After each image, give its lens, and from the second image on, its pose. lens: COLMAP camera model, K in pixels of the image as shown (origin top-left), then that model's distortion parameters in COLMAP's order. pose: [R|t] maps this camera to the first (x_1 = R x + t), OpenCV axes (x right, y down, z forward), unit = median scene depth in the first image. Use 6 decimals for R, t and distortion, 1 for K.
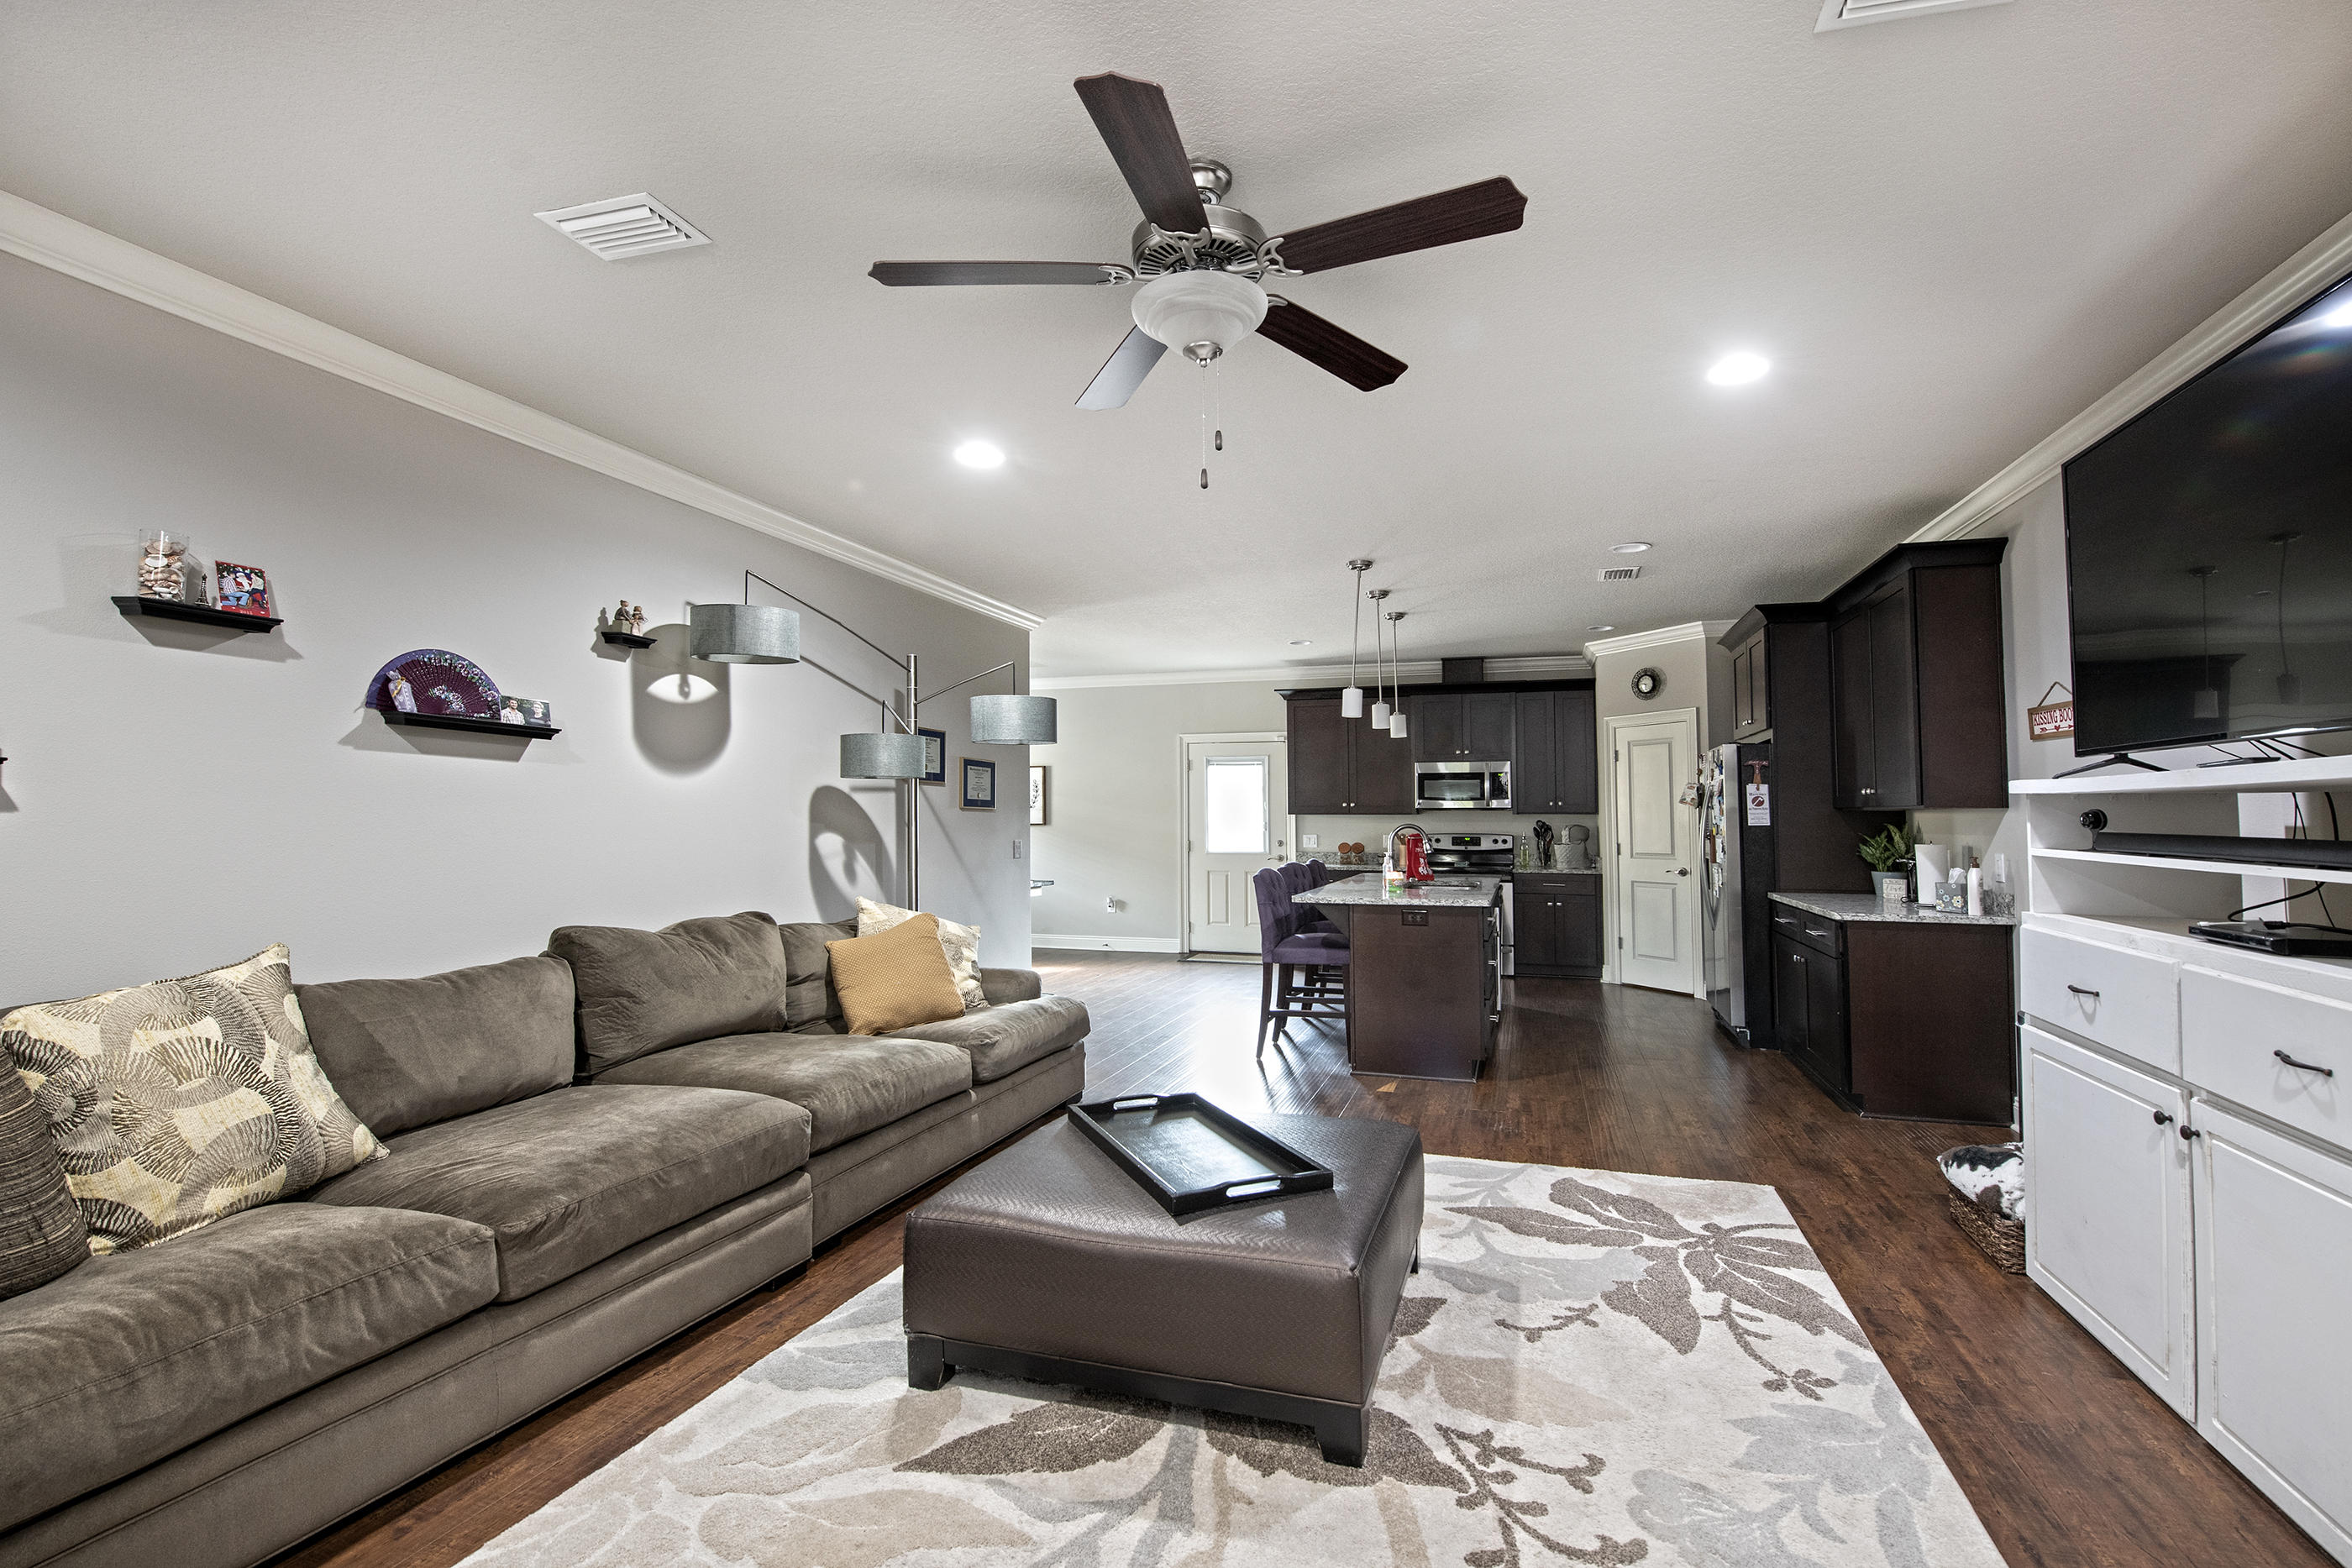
lens RADIAL K [[831.6, 0, 1226.1], [0, 831.6, 785.8], [0, 0, 1]] dist [-0.000355, -0.003537]
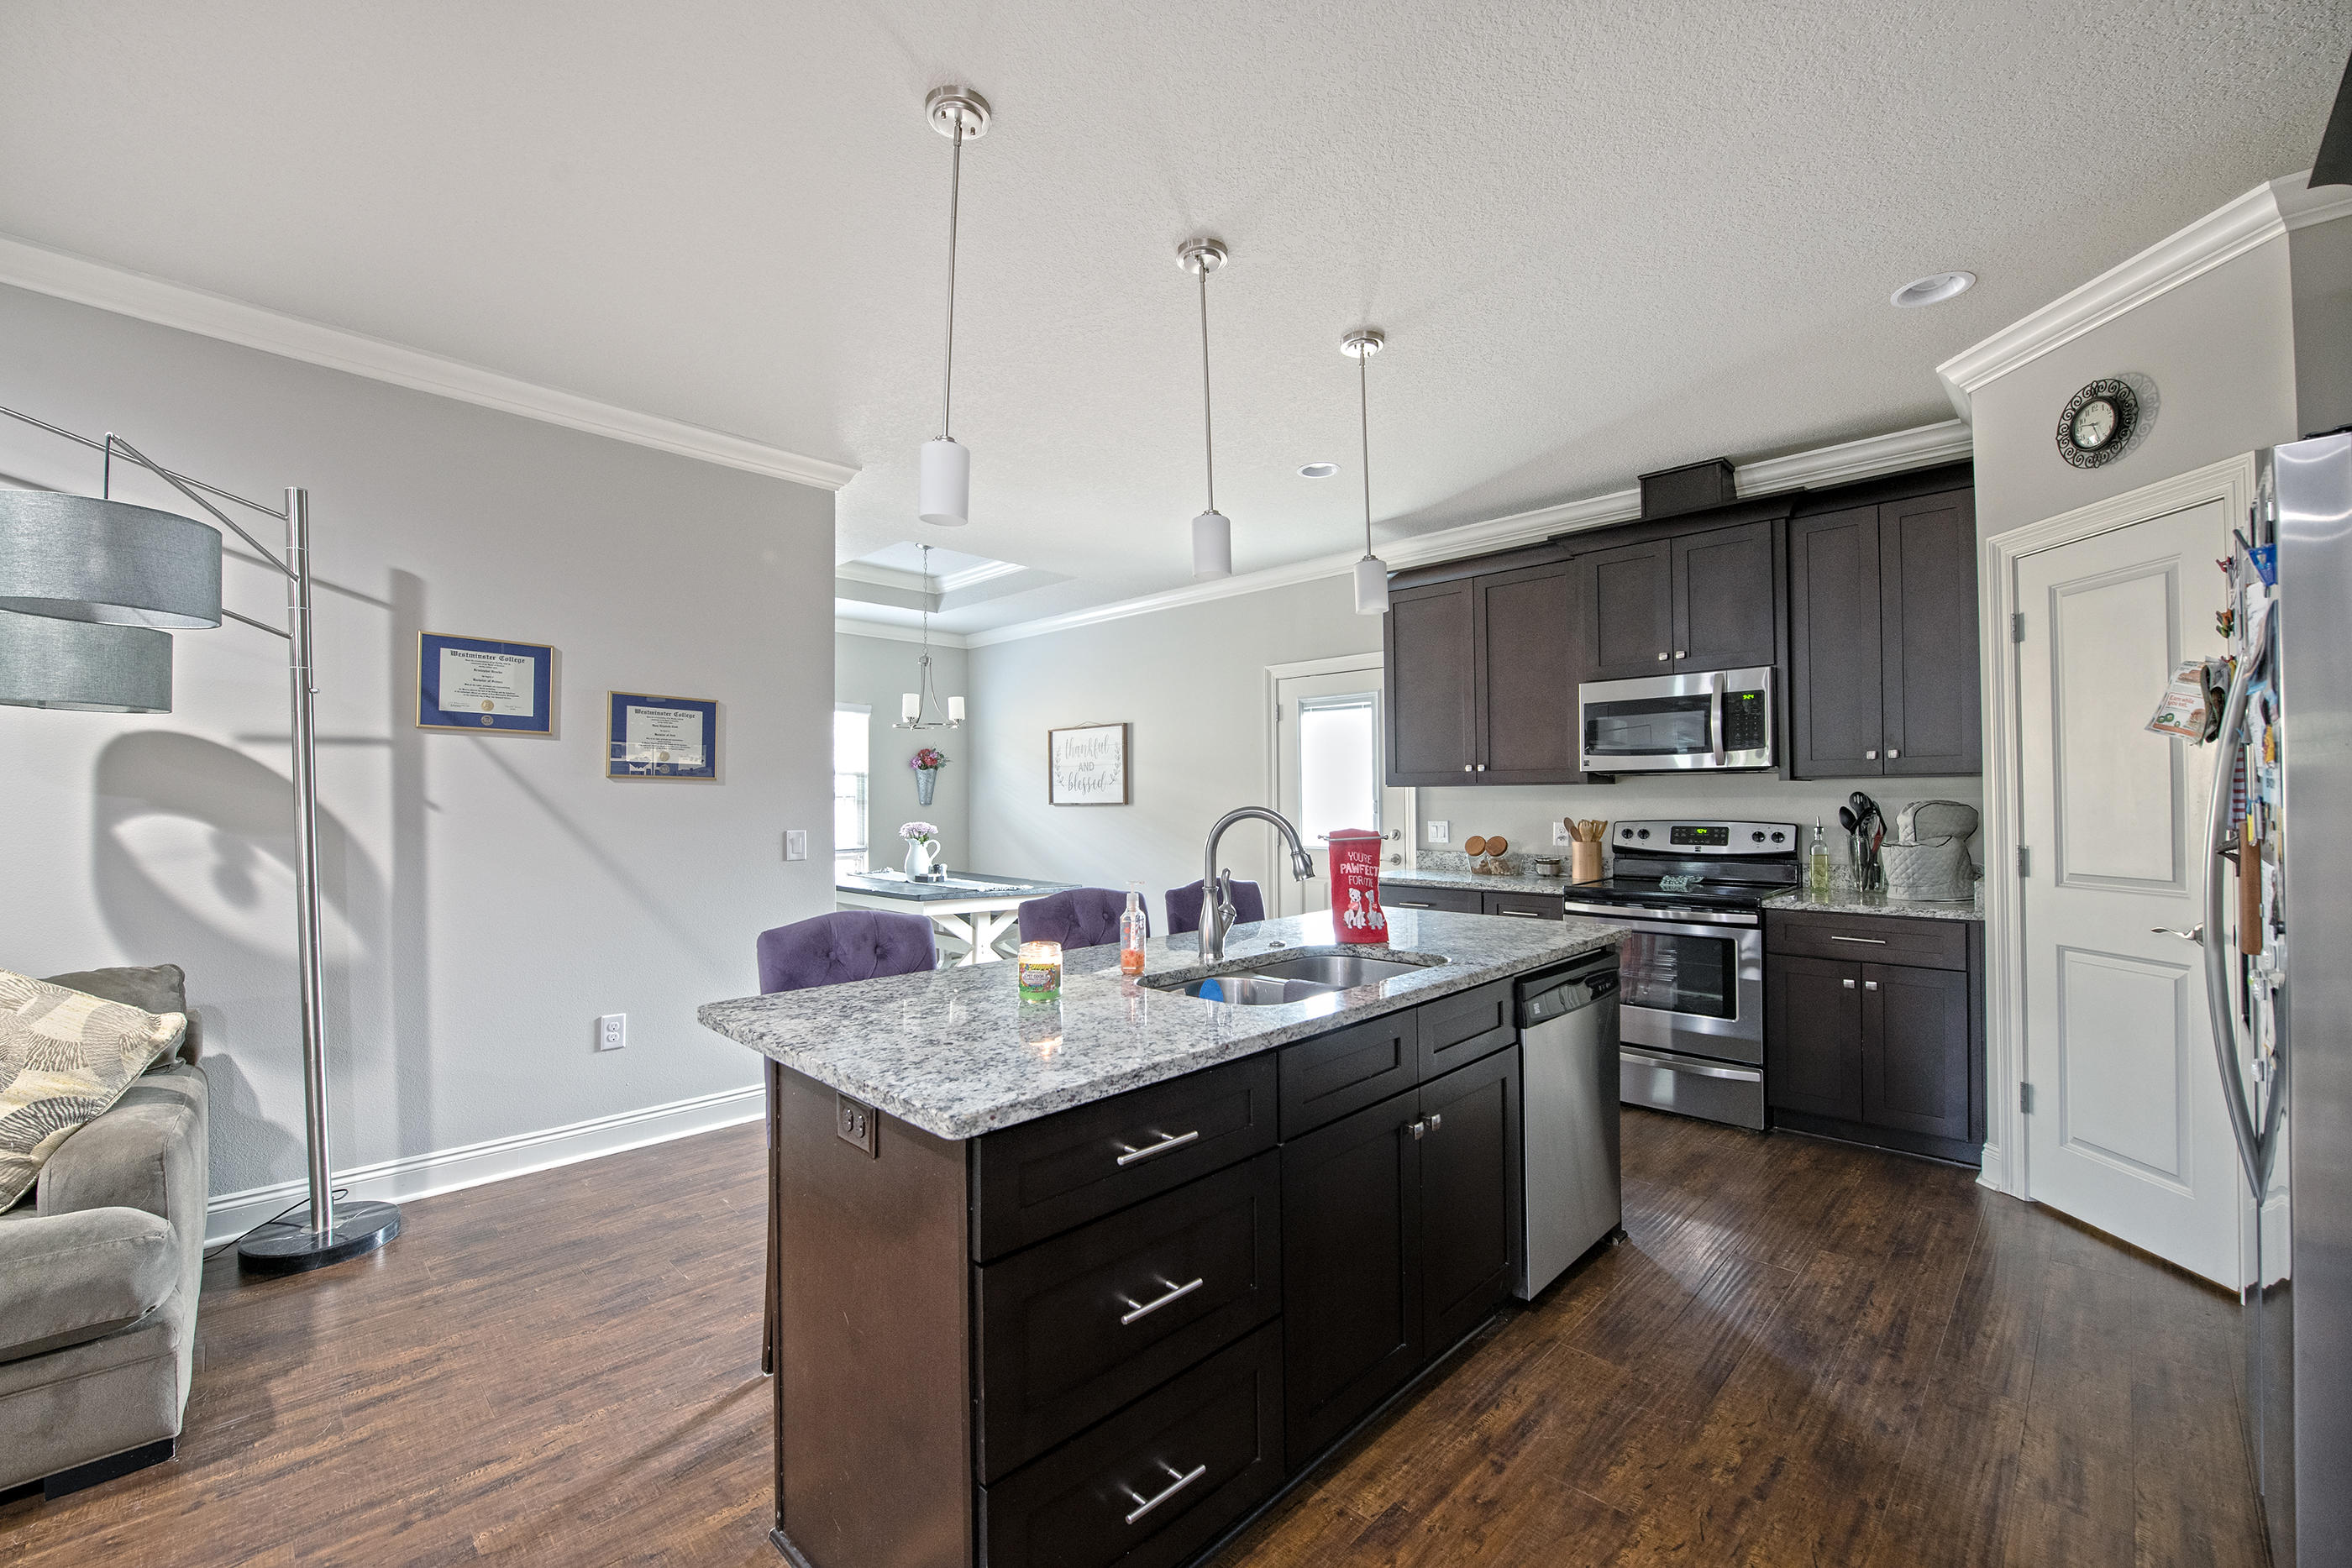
lens RADIAL K [[948.9, 0, 1233.8], [0, 948.9, 779.9], [0, 0, 1]] dist [0.001460, -0.005850]
pose [[0.931071, -0.011064, -0.364670, 0.743495], [0.018129, 0.999708, 0.015956, 0.060138], [0.364387, -0.021467, 0.931000, 1.148038]]
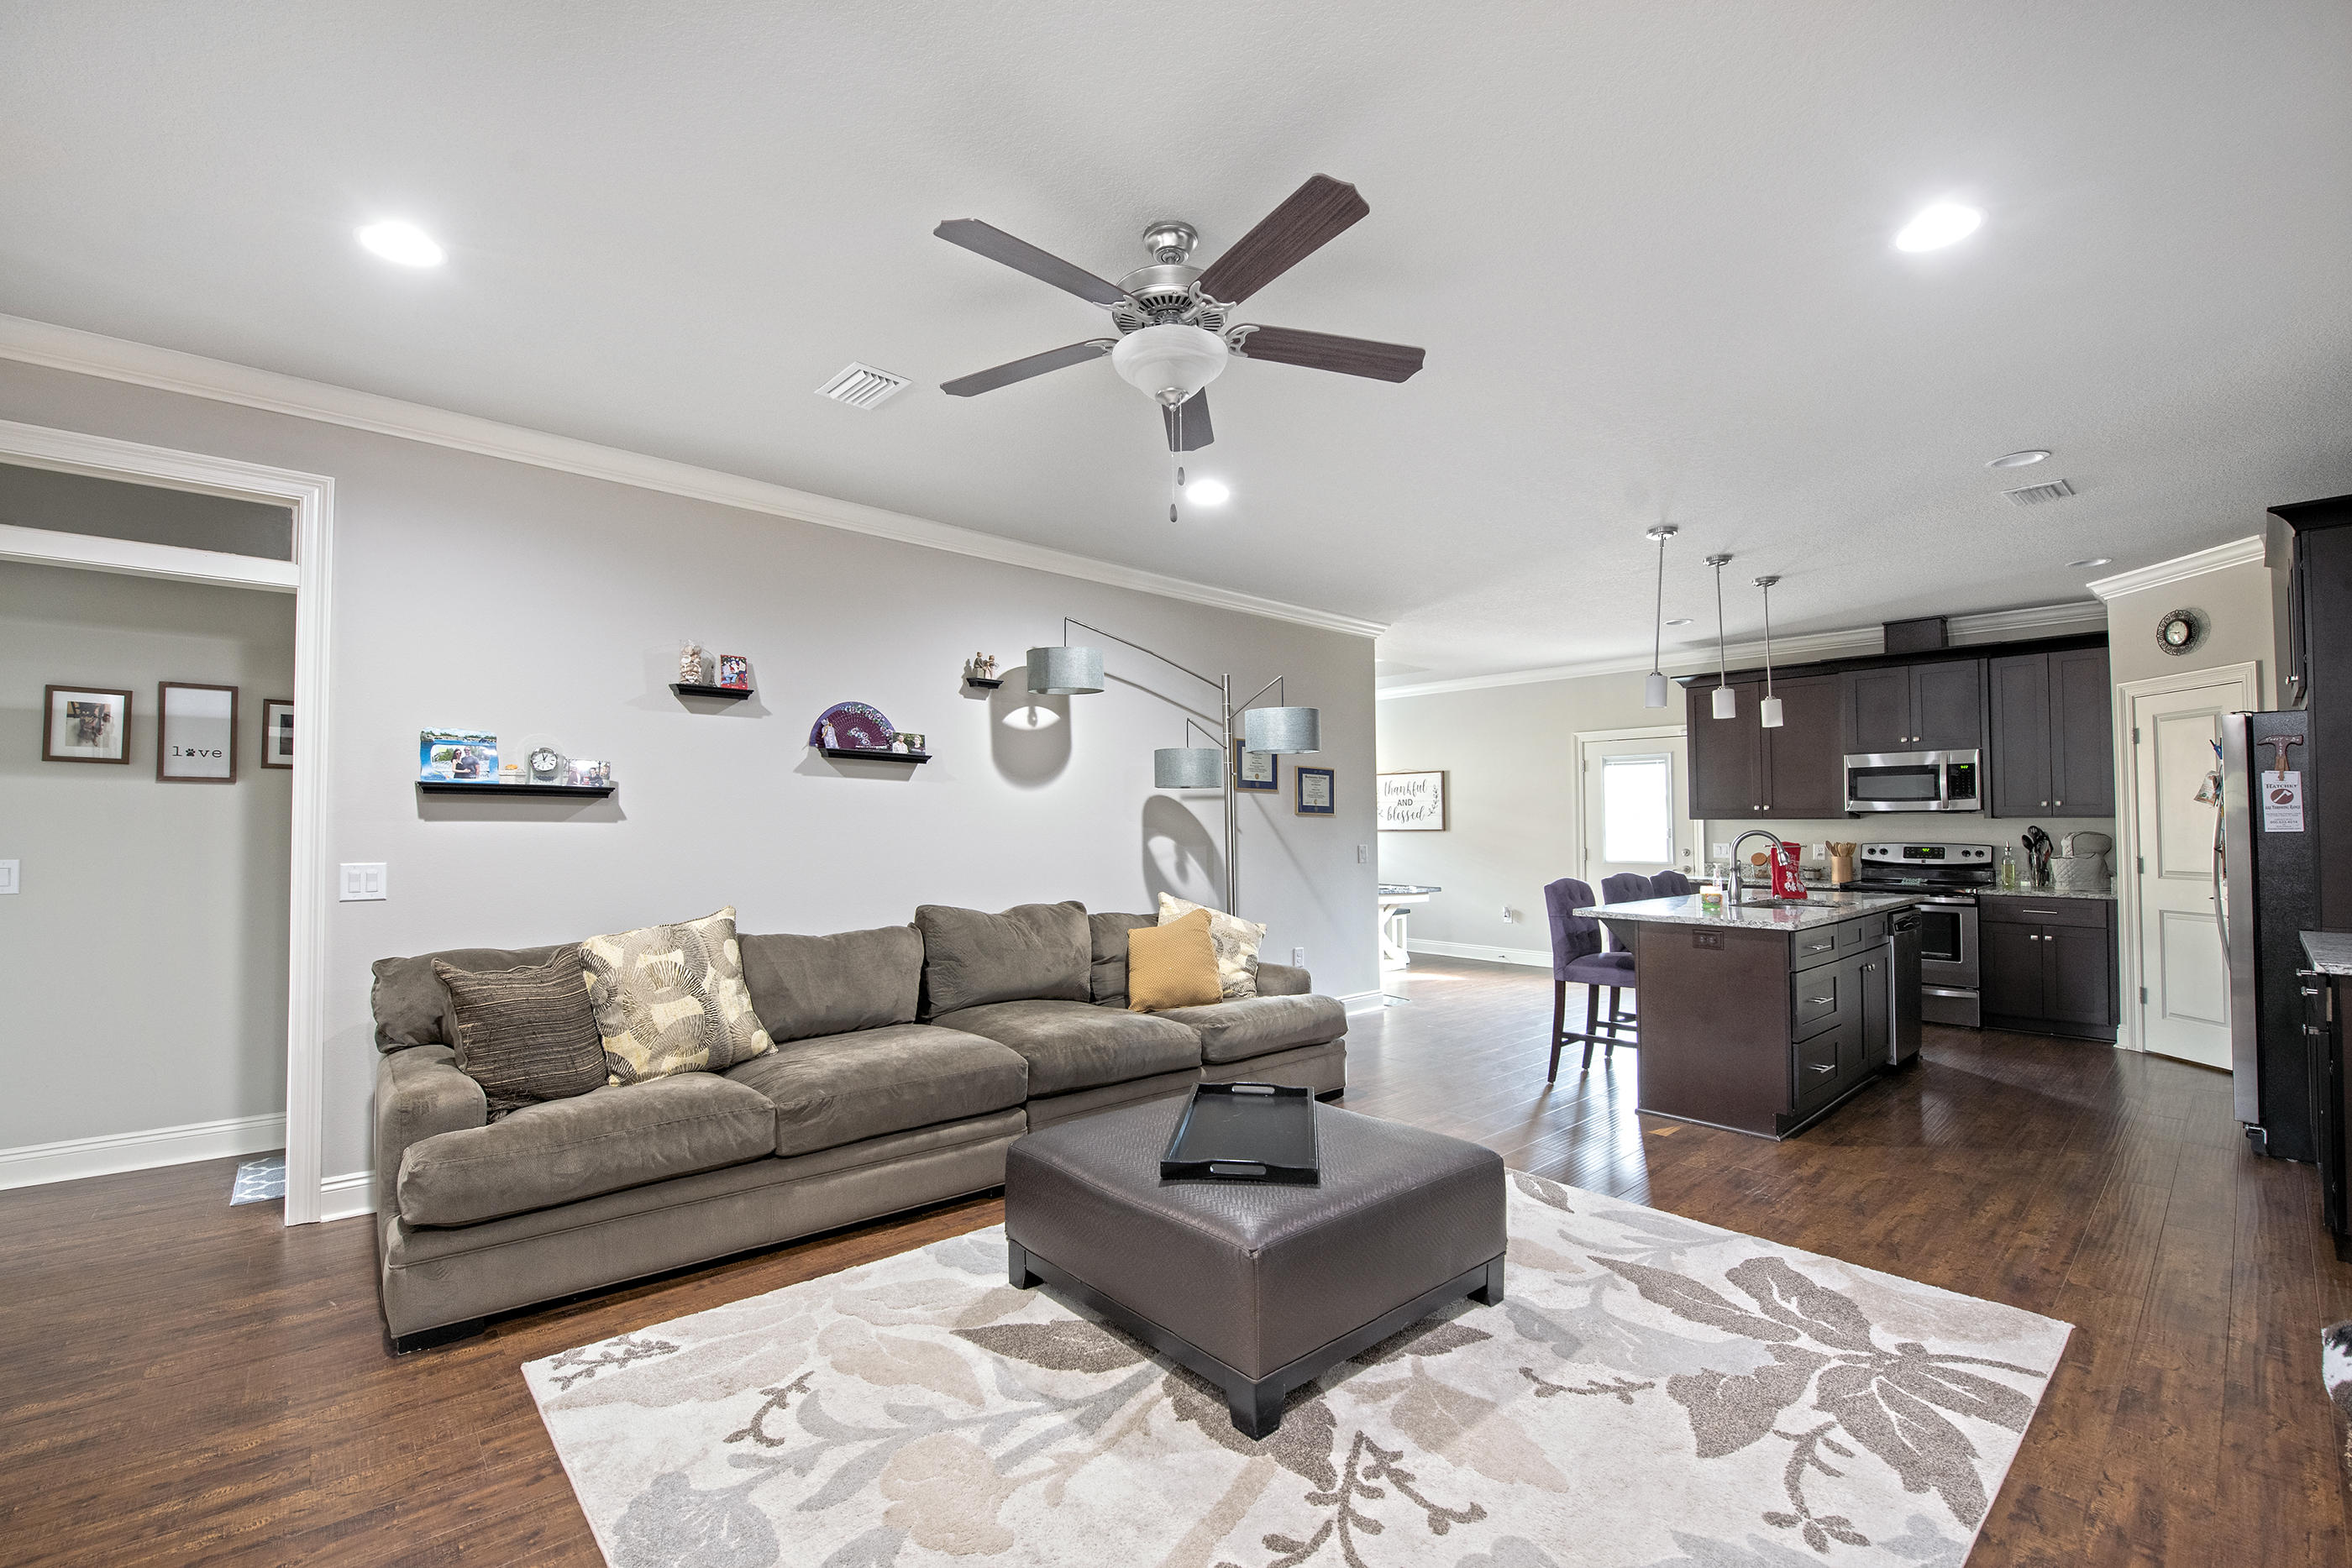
lens RADIAL K [[869.7, 0, 1311.8], [0, 869.7, 796.6], [0, 0, 1]] dist [-0.008042, -0.000213]
pose [[0.898309, -0.015140, -0.439103, 0.406316], [0.018083, 0.999833, 0.002520, 0.004688], [0.438991, -0.010204, 0.898433, 0.033008]]
